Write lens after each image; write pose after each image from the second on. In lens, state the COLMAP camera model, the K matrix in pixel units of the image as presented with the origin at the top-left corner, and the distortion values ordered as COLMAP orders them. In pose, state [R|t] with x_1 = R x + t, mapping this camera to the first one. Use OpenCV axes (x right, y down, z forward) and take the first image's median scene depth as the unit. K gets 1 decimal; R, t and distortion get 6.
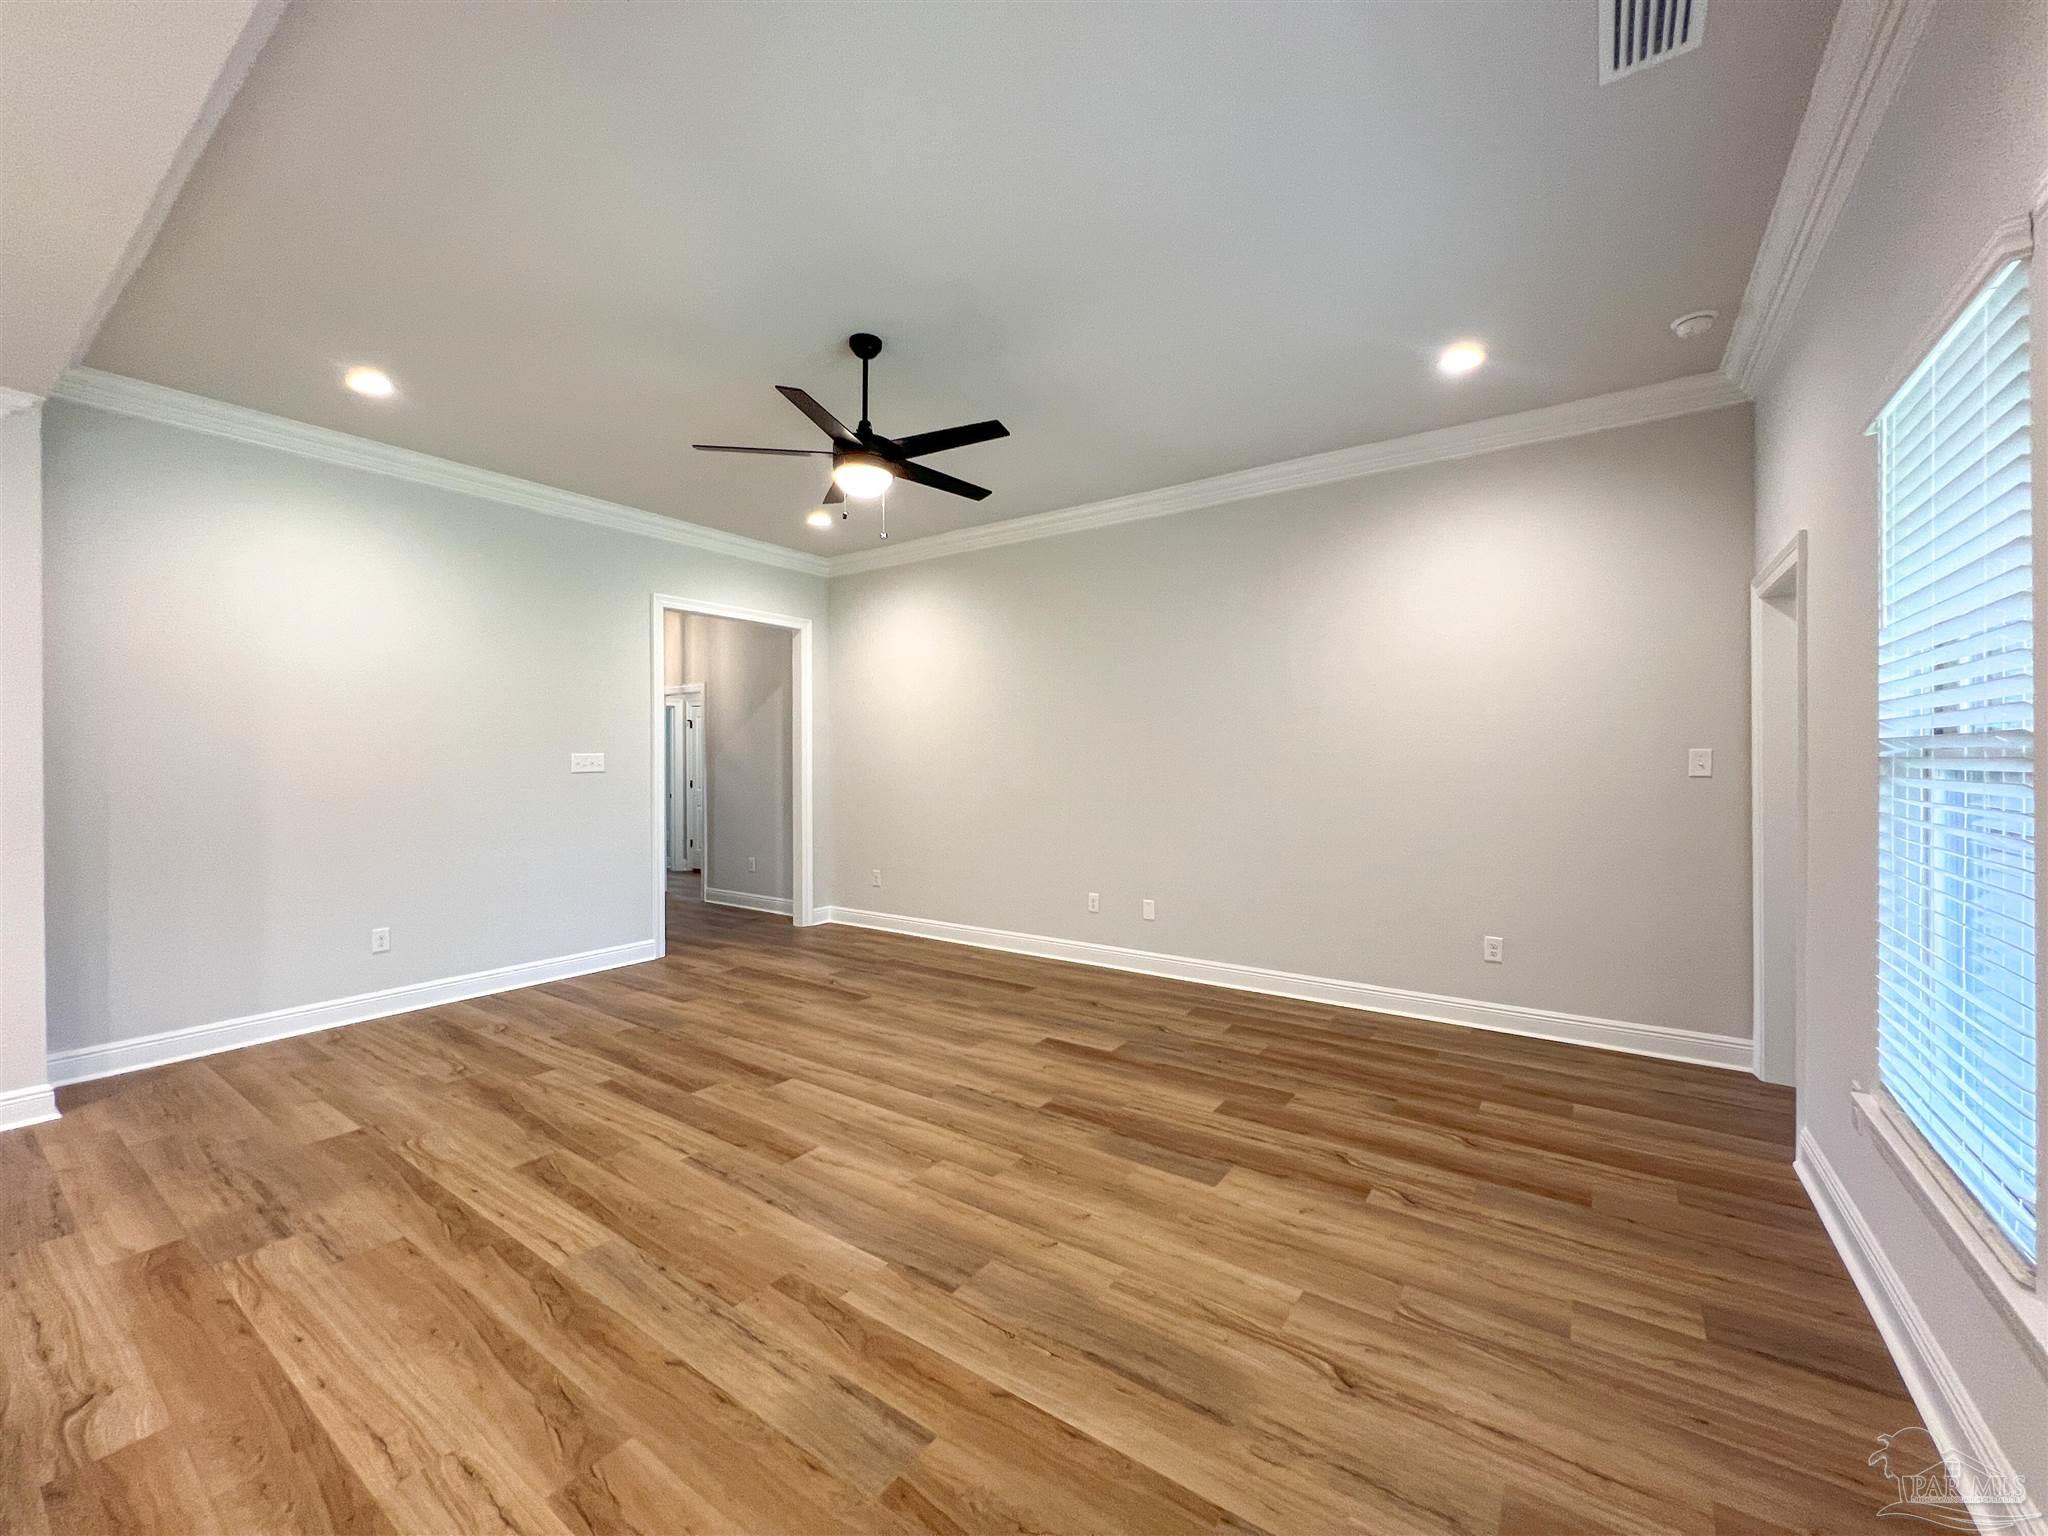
lens RADIAL K [[820.2, 0, 1024.6], [0, 820.2, 762.9], [0, 0, 1]] dist [-0.001564, 0.000353]
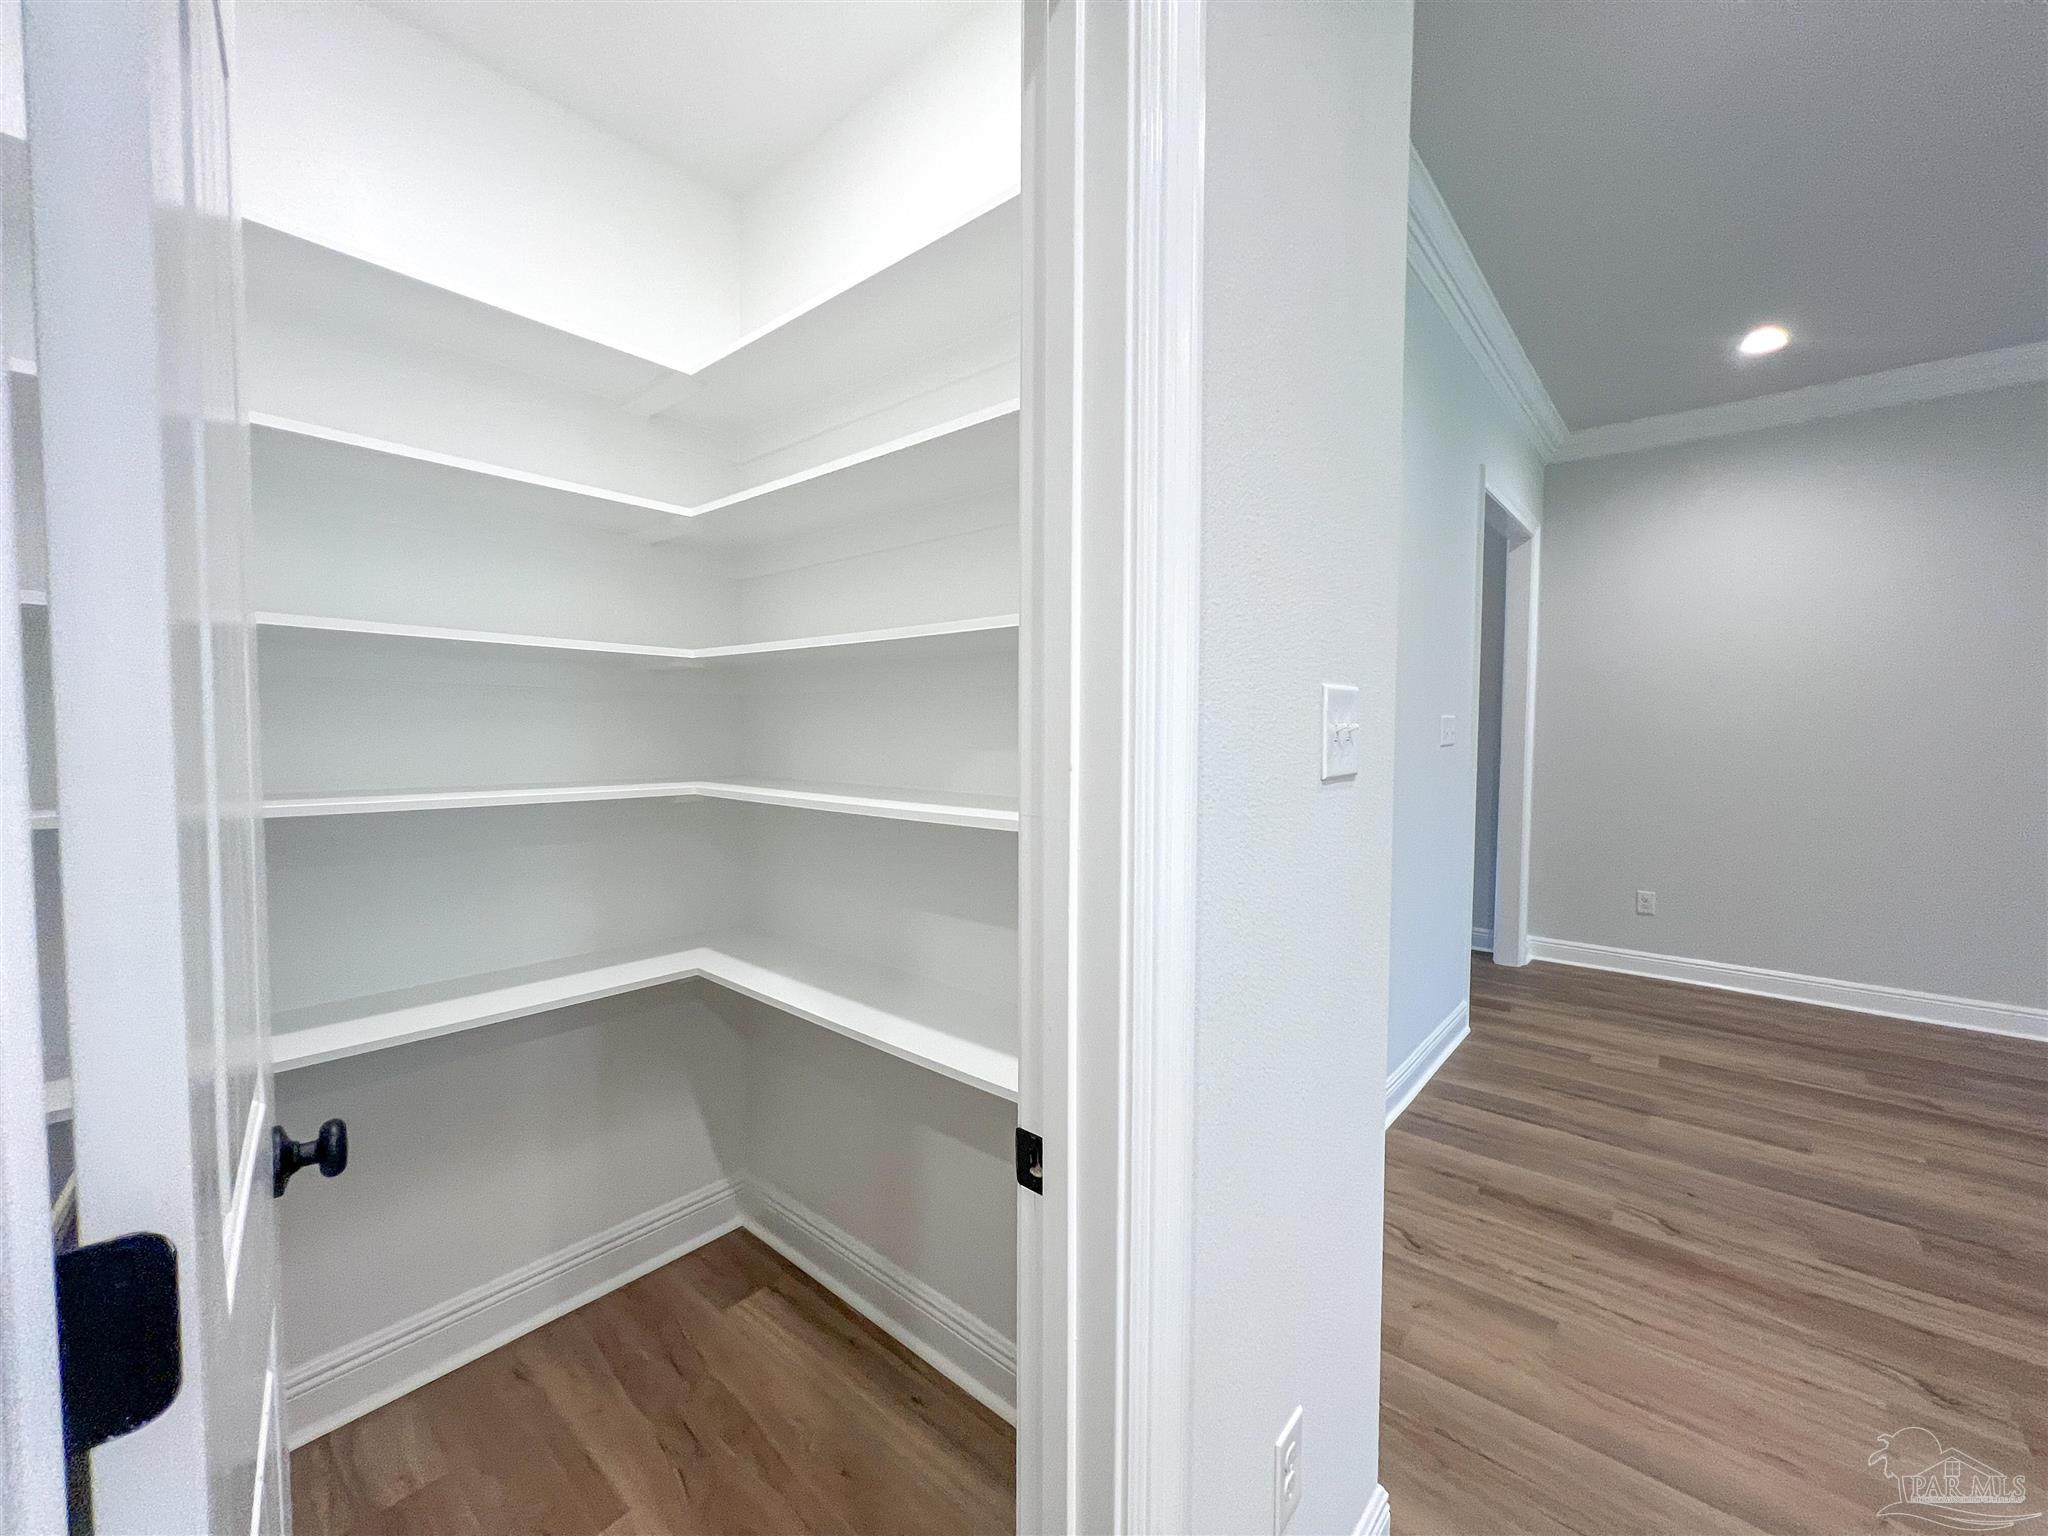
lens RADIAL K [[816.6, 0, 1019.1], [0, 816.6, 764.7], [0, 0, 1]] dist [-0.001440, -0.000053]
pose [[0.993877, 0.011603, -0.109877, -1.298054], [-0.007263, 0.999181, 0.039819, 0.004878], [0.110249, -0.038777, 0.993147, 0.556764]]
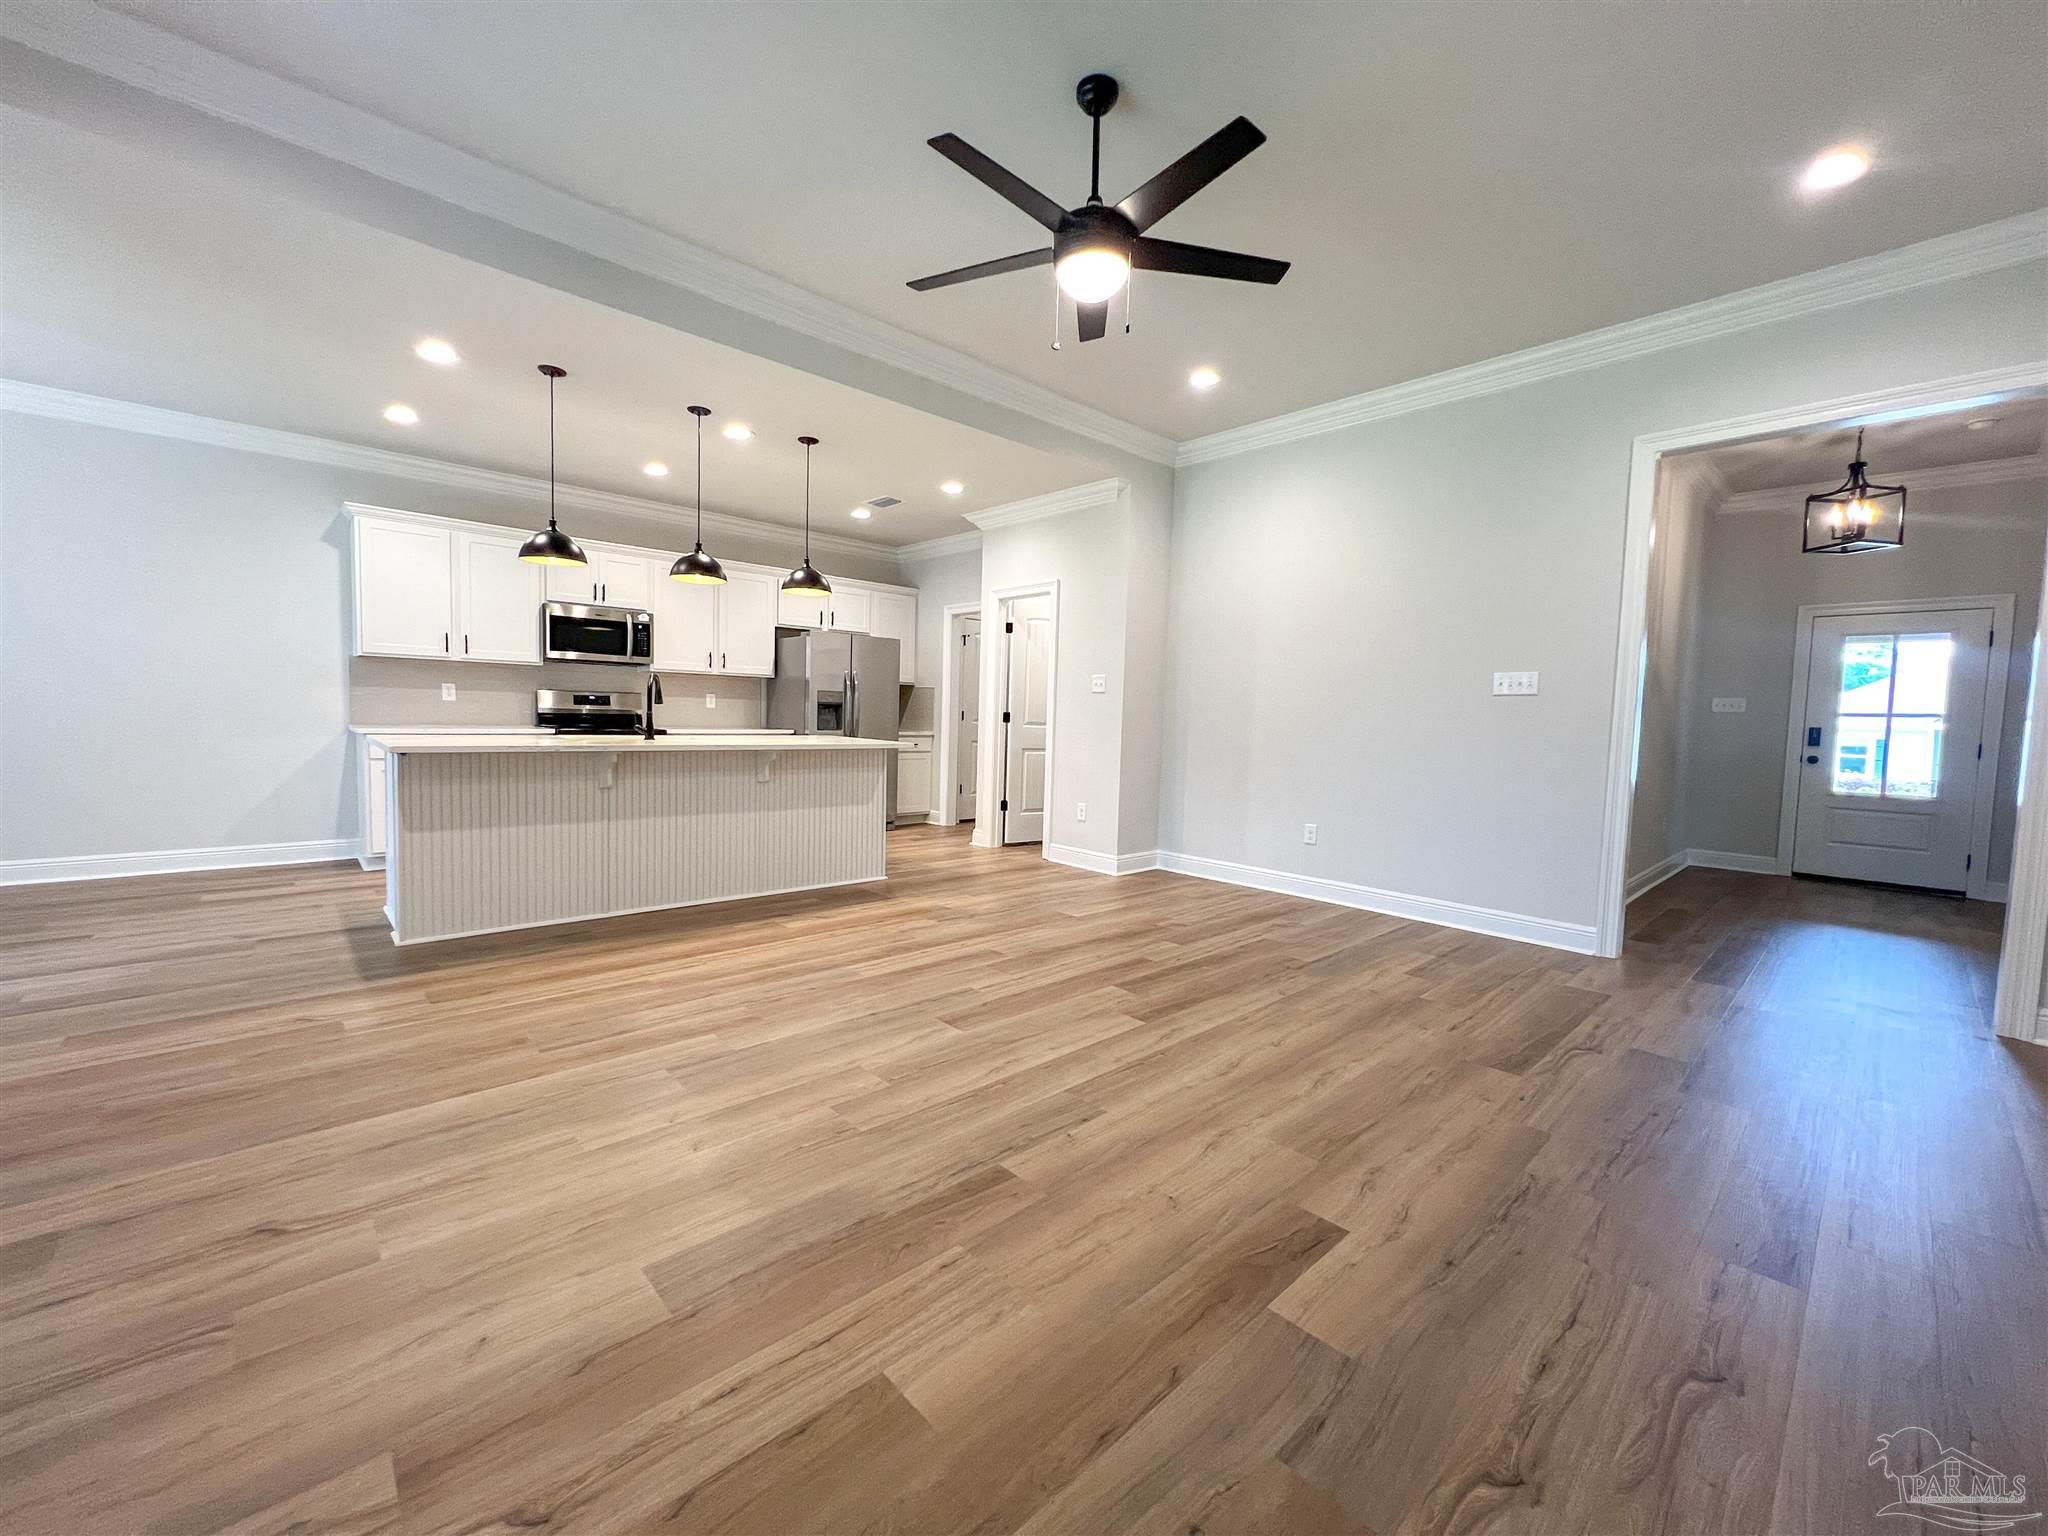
lens RADIAL K [[816.6, 0, 1019.1], [0, 816.6, 764.7], [0, 0, 1]] dist [-0.001440, -0.000053]
pose [[-0.213522, 0.058748, -0.975170, 0.613244], [-0.033570, 0.997160, 0.067423, 0.068918], [0.976361, 0.047133, -0.210943, 1.134763]]
